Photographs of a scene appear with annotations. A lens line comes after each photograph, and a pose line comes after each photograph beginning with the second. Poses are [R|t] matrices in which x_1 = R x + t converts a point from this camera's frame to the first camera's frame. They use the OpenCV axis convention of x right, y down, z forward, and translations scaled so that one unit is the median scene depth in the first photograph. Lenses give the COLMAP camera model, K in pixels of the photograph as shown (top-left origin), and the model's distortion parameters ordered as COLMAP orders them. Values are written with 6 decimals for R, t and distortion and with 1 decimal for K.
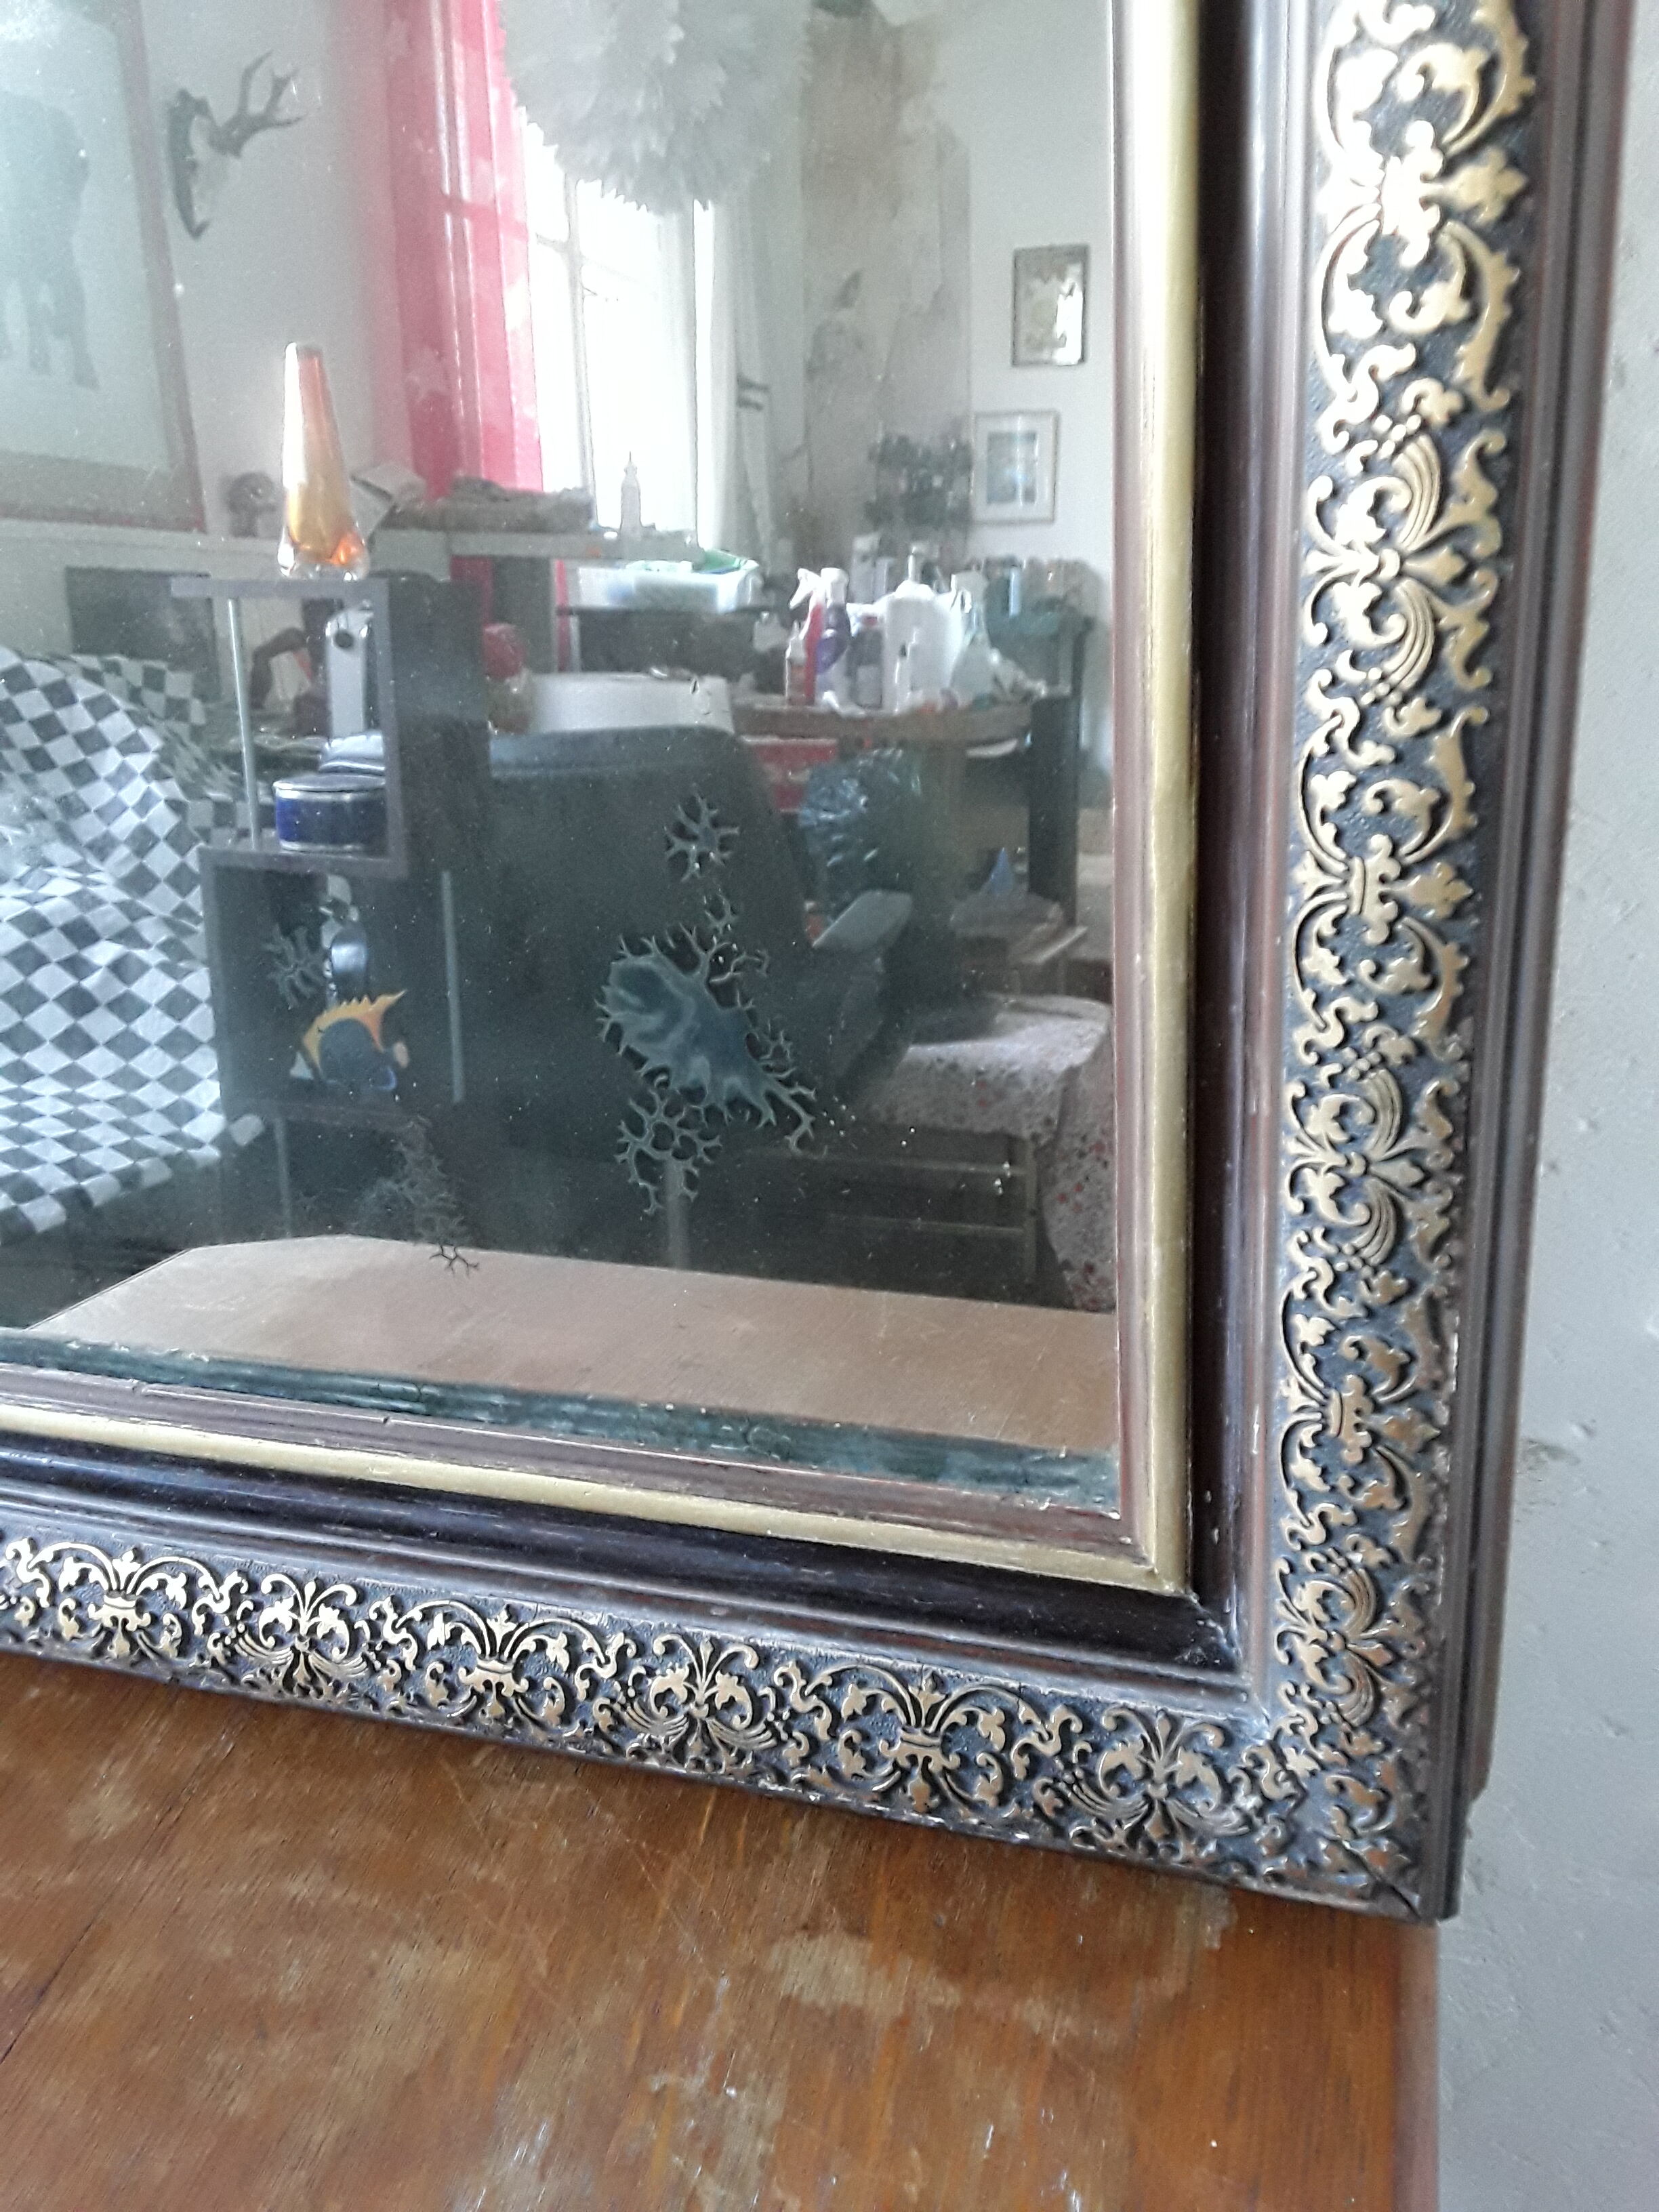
lens RADIAL K [[1796.7, 0, 834.4], [0, 1796.7, 1087.5], [0, 0, 1]] dist [0.129927, -0.217647]
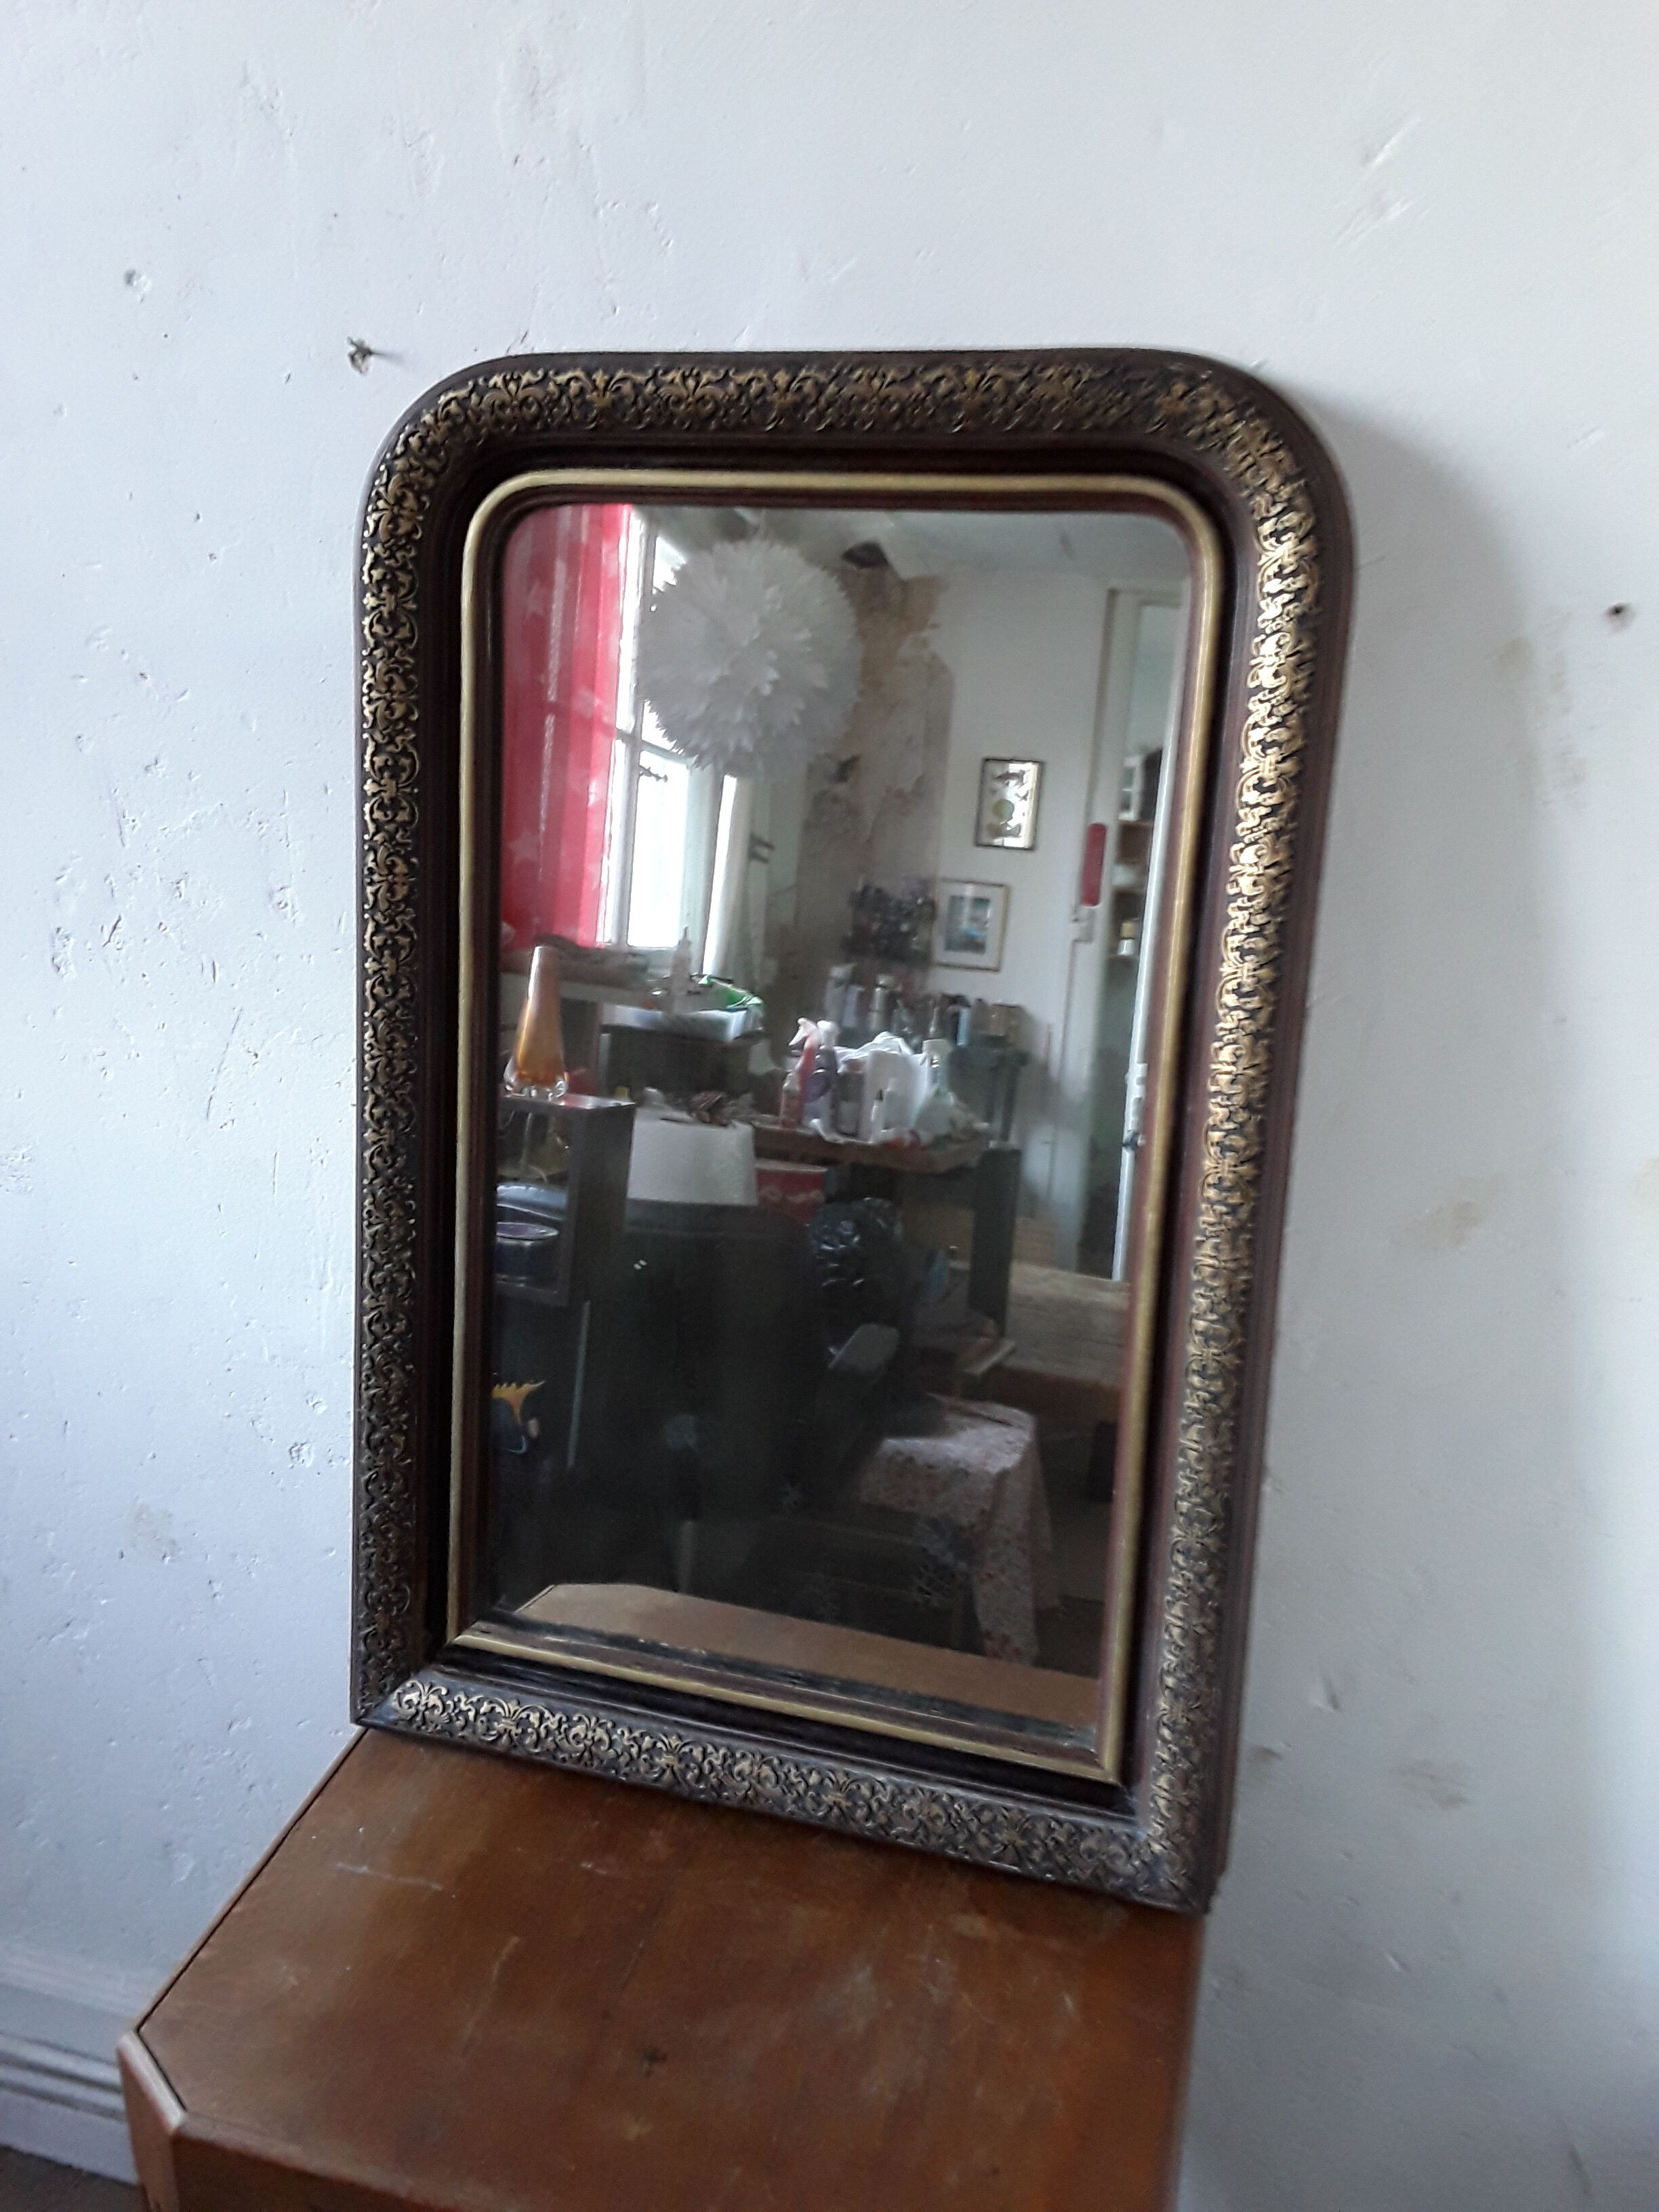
lens RADIAL K [[1787.6, 0, 832.2], [0, 1787.6, 1076.3], [0, 0, 1]] dist [0.131302, -0.189207]
pose [[0.993344, 0.106322, 0.044319, -0.103962], [-0.096221, 0.977409, -0.188183, -0.044112], [-0.063326, 0.182666, 0.981134, -0.409290]]
